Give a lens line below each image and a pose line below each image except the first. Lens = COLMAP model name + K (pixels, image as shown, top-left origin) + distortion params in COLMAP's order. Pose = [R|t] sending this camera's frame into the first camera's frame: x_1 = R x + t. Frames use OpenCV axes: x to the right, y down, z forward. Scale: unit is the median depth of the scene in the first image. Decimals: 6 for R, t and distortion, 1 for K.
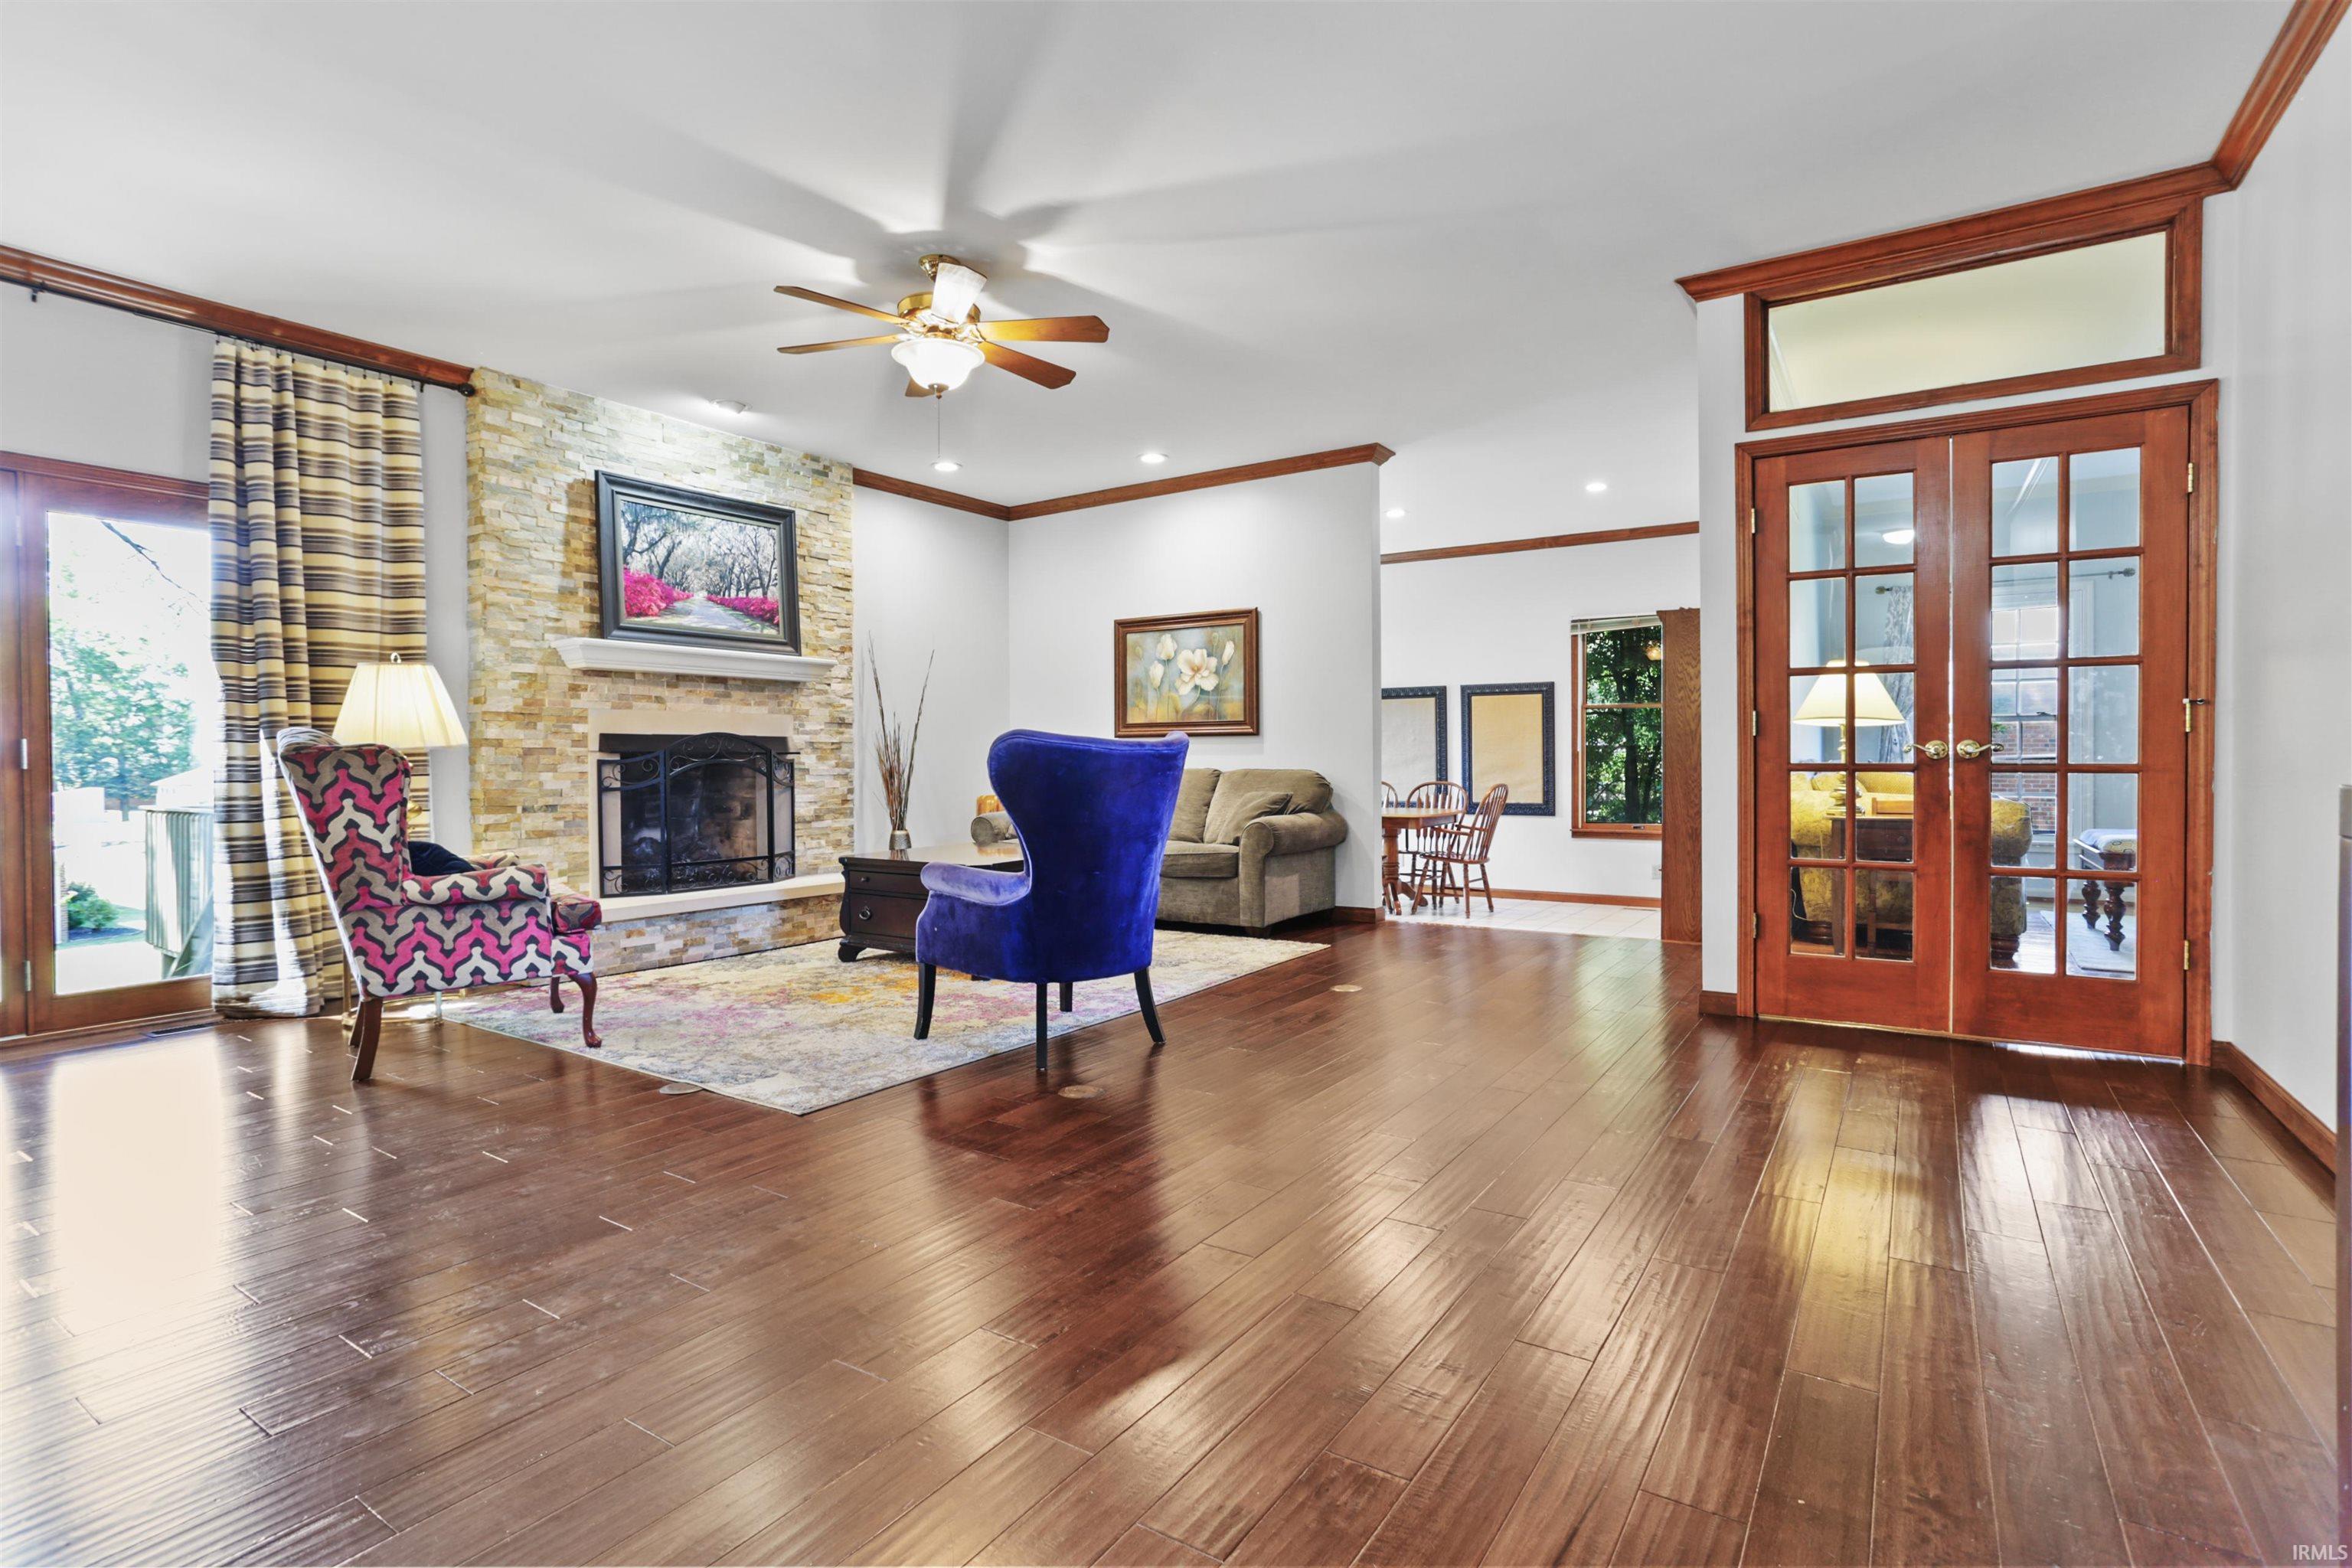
lens RADIAL K [[1130.9, 0, 1176.0], [0, 1130.9, 784.0], [0, 0, 1]] dist [-0.067930, 0.038357]
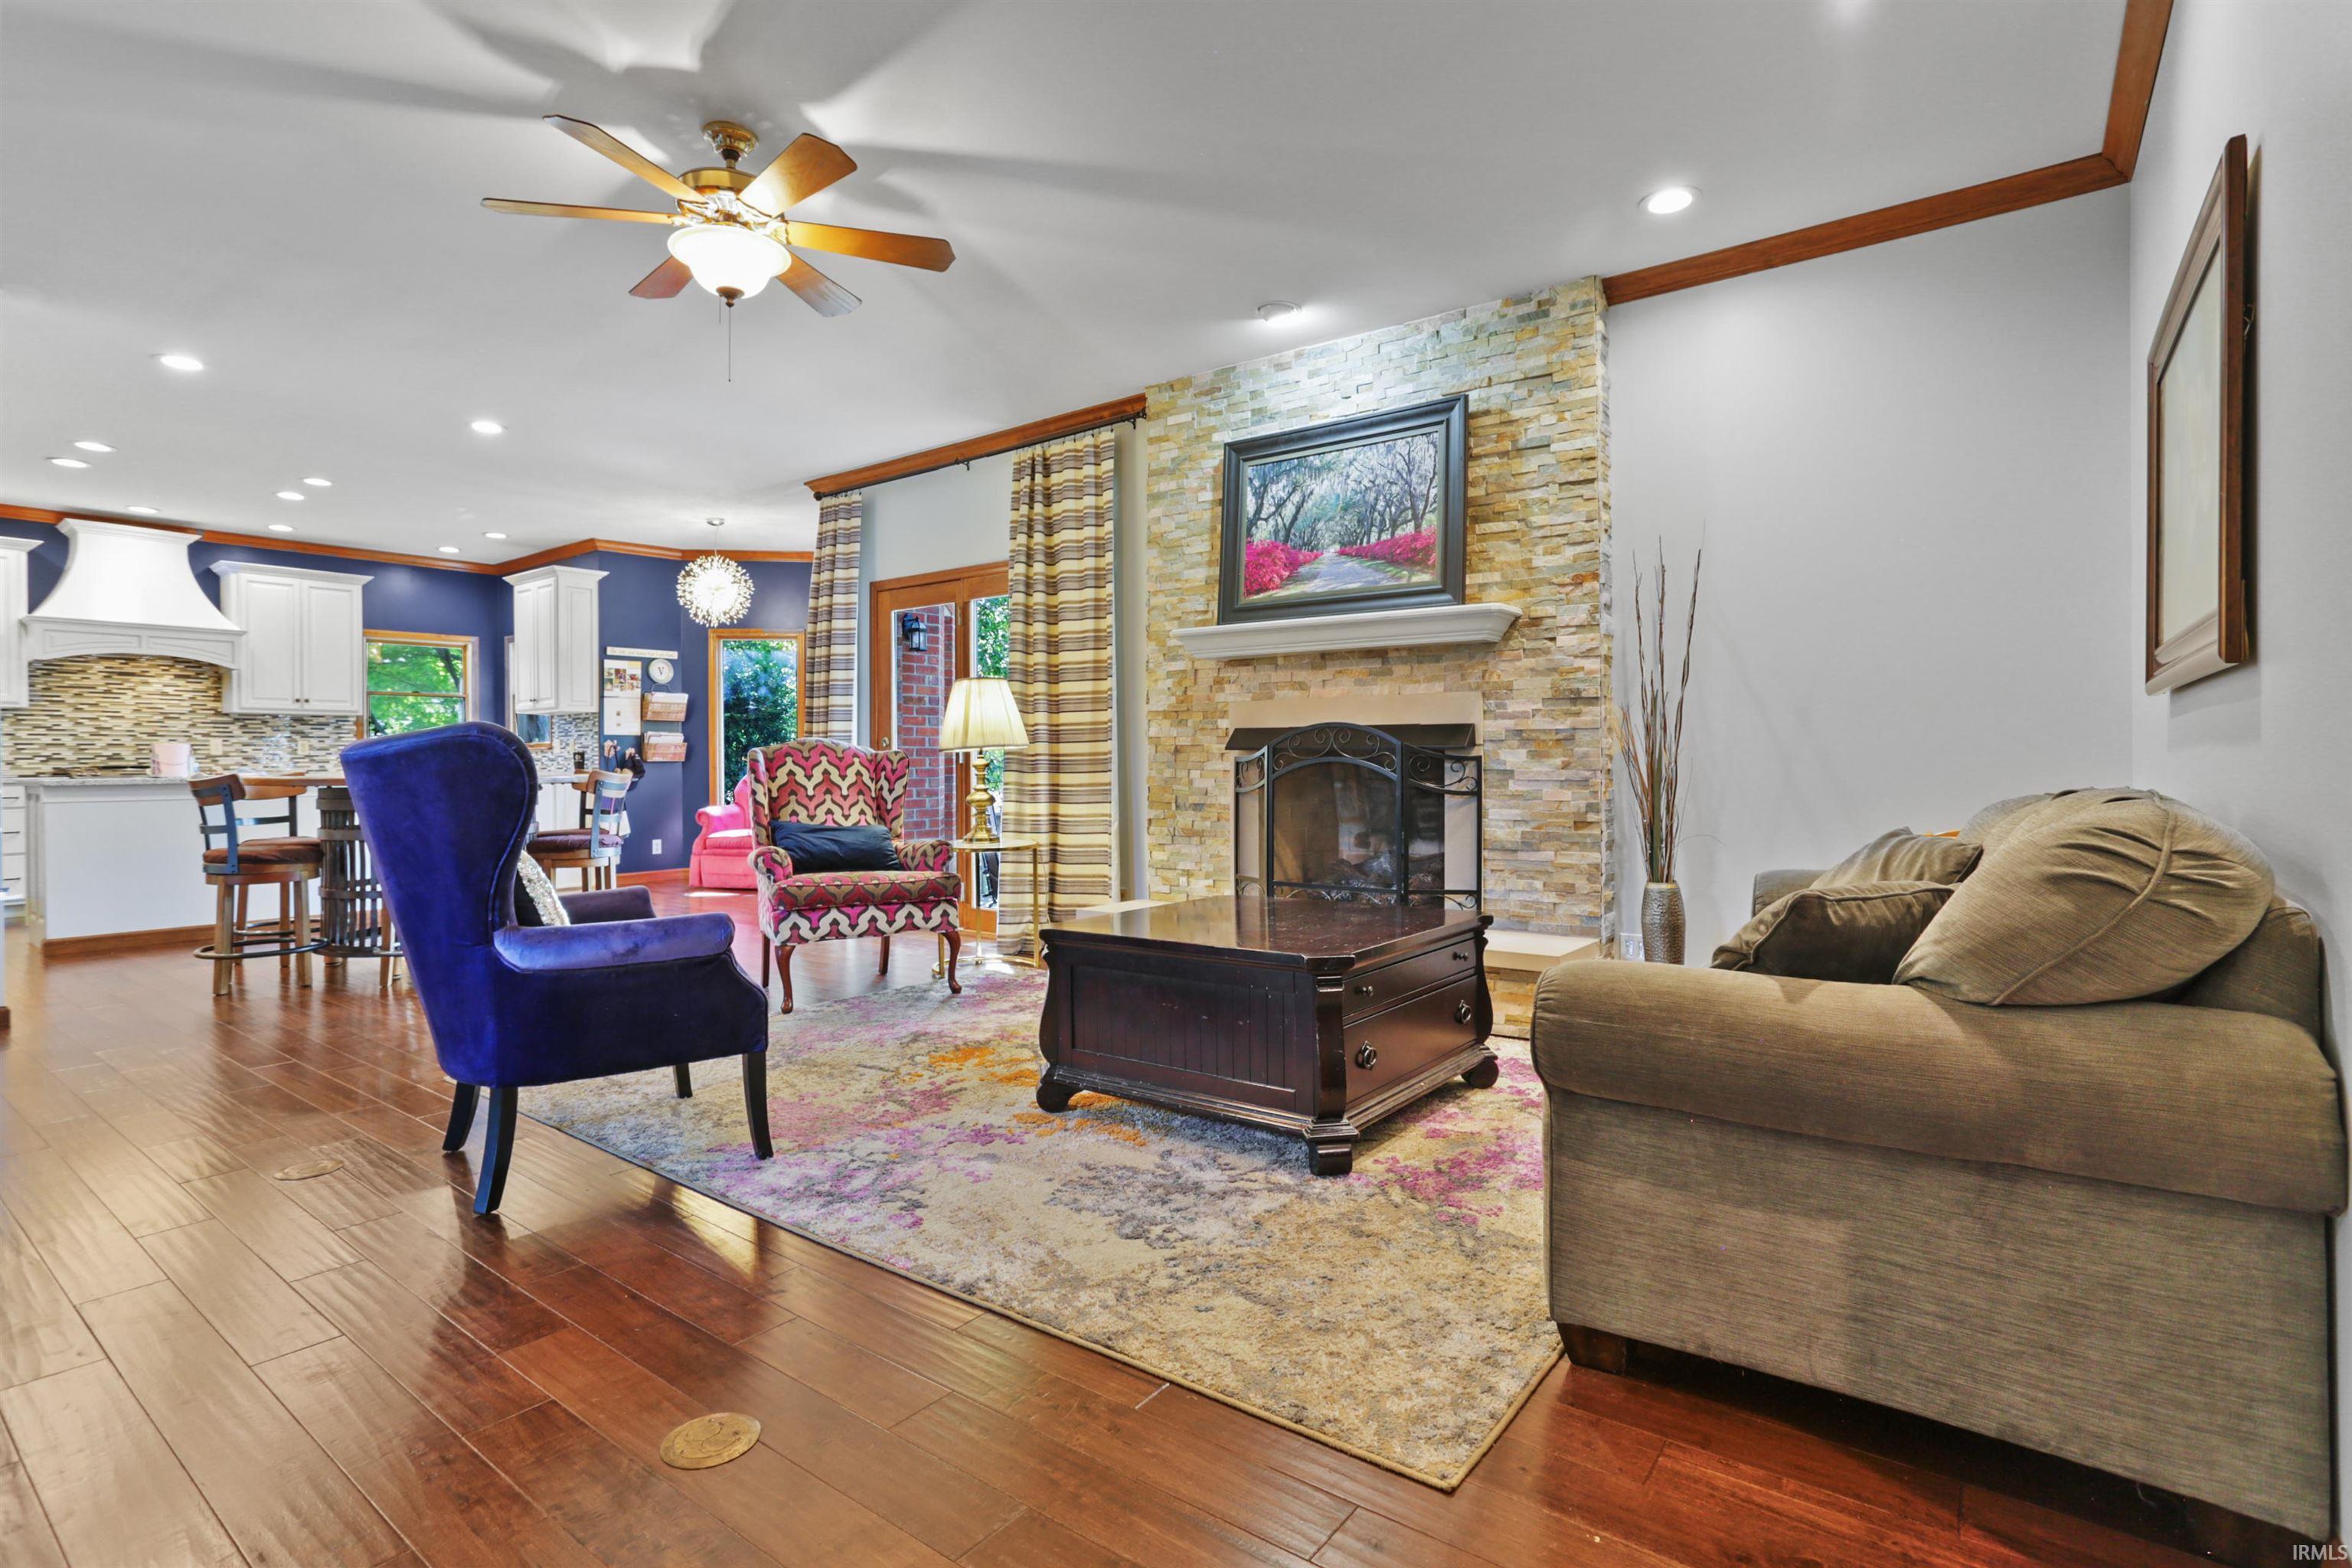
lens RADIAL K [[1161.7, 0, 1236.8], [0, 1161.7, 769.6], [0, 0, 1]] dist [-0.070683, 0.032919]
pose [[-0.051995, 0.016937, -0.998504, 0.399887], [-0.015142, 0.999728, 0.017746, -0.026142], [0.998533, 0.016042, -0.051725, 0.961971]]
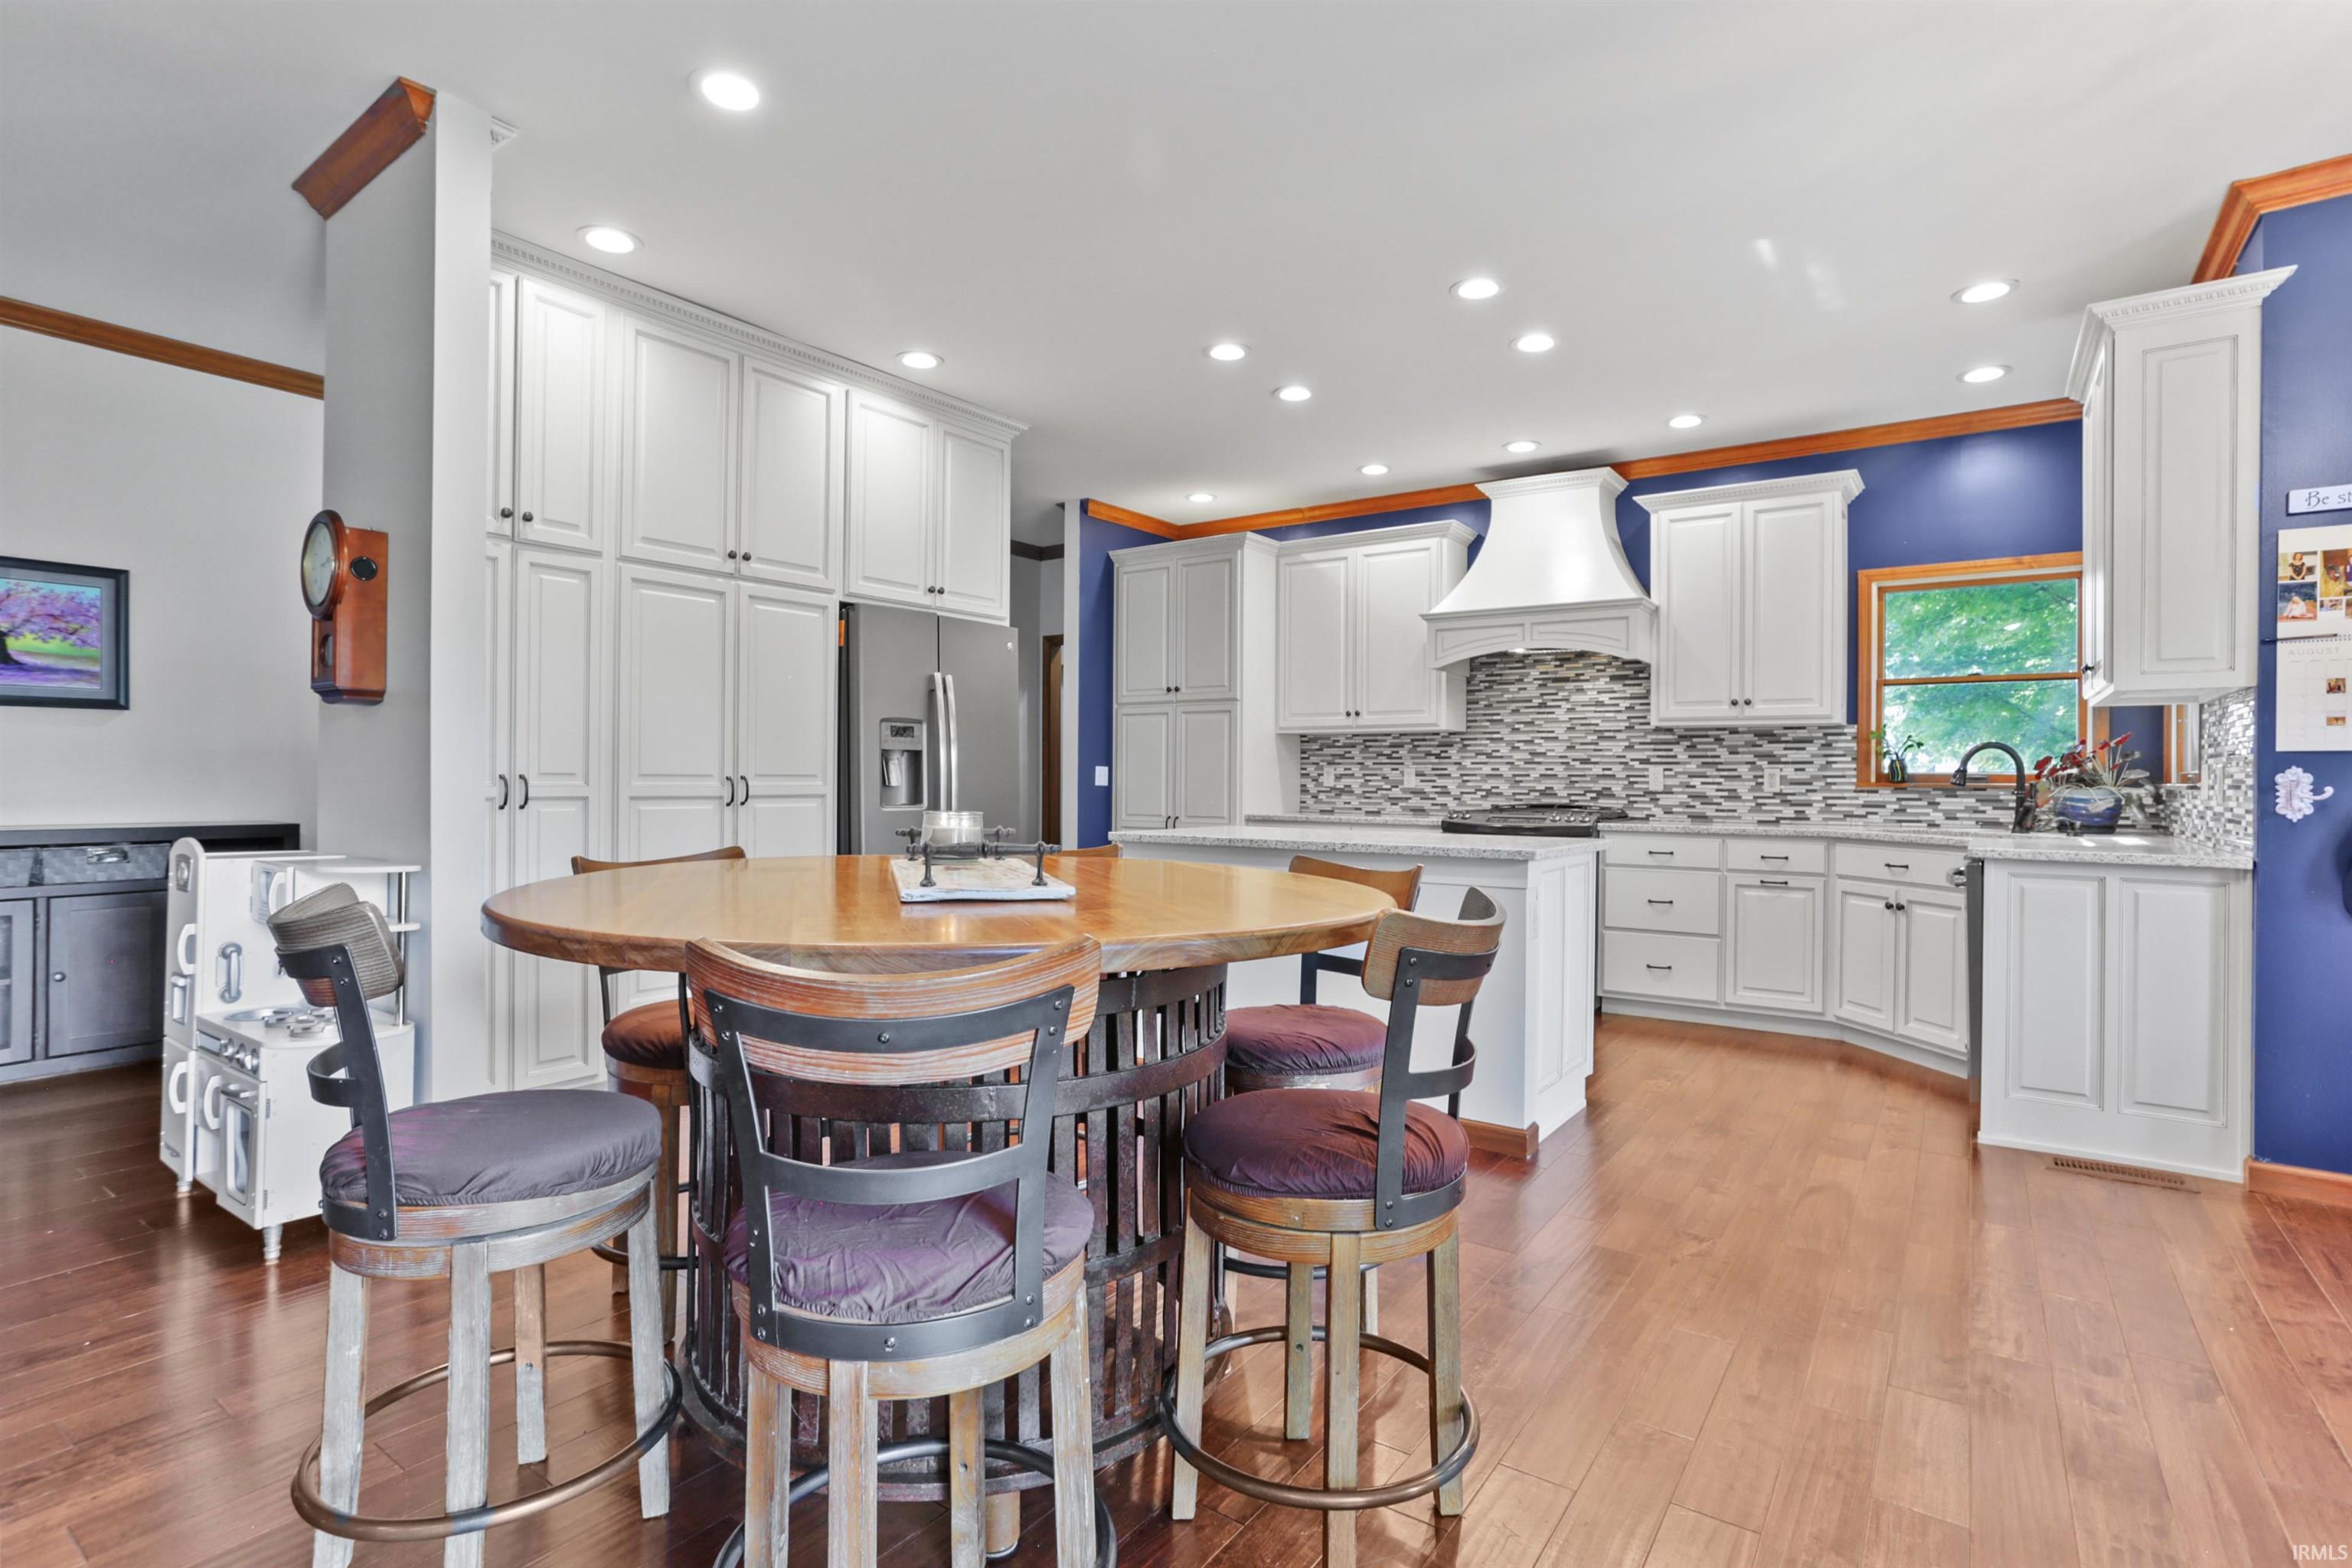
lens RADIAL K [[1130.9, 0, 1176.0], [0, 1130.9, 784.0], [0, 0, 1]] dist [-0.067930, 0.038357]
pose [[-0.998606, 0.001898, 0.052751, -0.604627], [0.003404, 0.999589, 0.028472, -0.034214], [-0.052676, 0.028612, -0.998202, 0.563539]]
